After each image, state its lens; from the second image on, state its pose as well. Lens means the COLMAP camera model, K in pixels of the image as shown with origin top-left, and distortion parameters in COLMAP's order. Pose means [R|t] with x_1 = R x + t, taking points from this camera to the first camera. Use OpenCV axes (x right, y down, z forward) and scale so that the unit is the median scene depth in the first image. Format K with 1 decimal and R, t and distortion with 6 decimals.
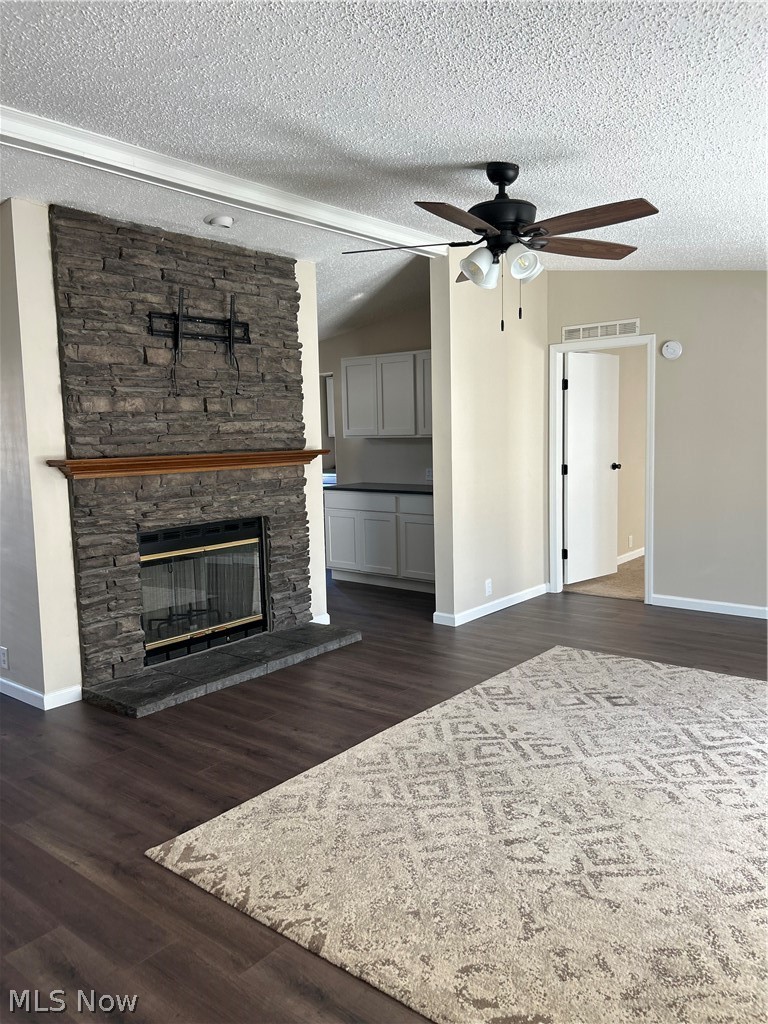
lens RADIAL K [[777.1, 0, 384.0], [0, 777.1, 512.0], [0, 0, 1]] dist [0.025051, -0.002619]
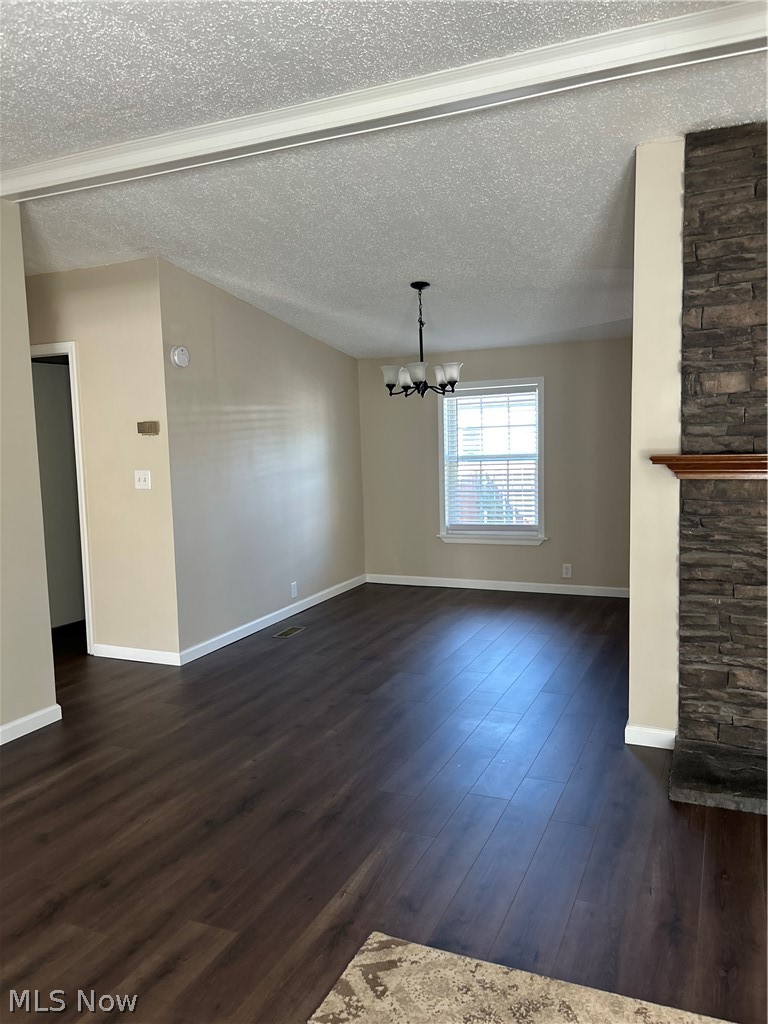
lens RADIAL K [[777.1, 0, 384.0], [0, 777.1, 512.0], [0, 0, 1]] dist [0.025051, -0.002619]
pose [[0.270387, 0.112019, -0.956213, 0.287313], [-0.079181, 0.992431, 0.093873, -0.058890], [0.959490, 0.050332, 0.277210, 0.481847]]
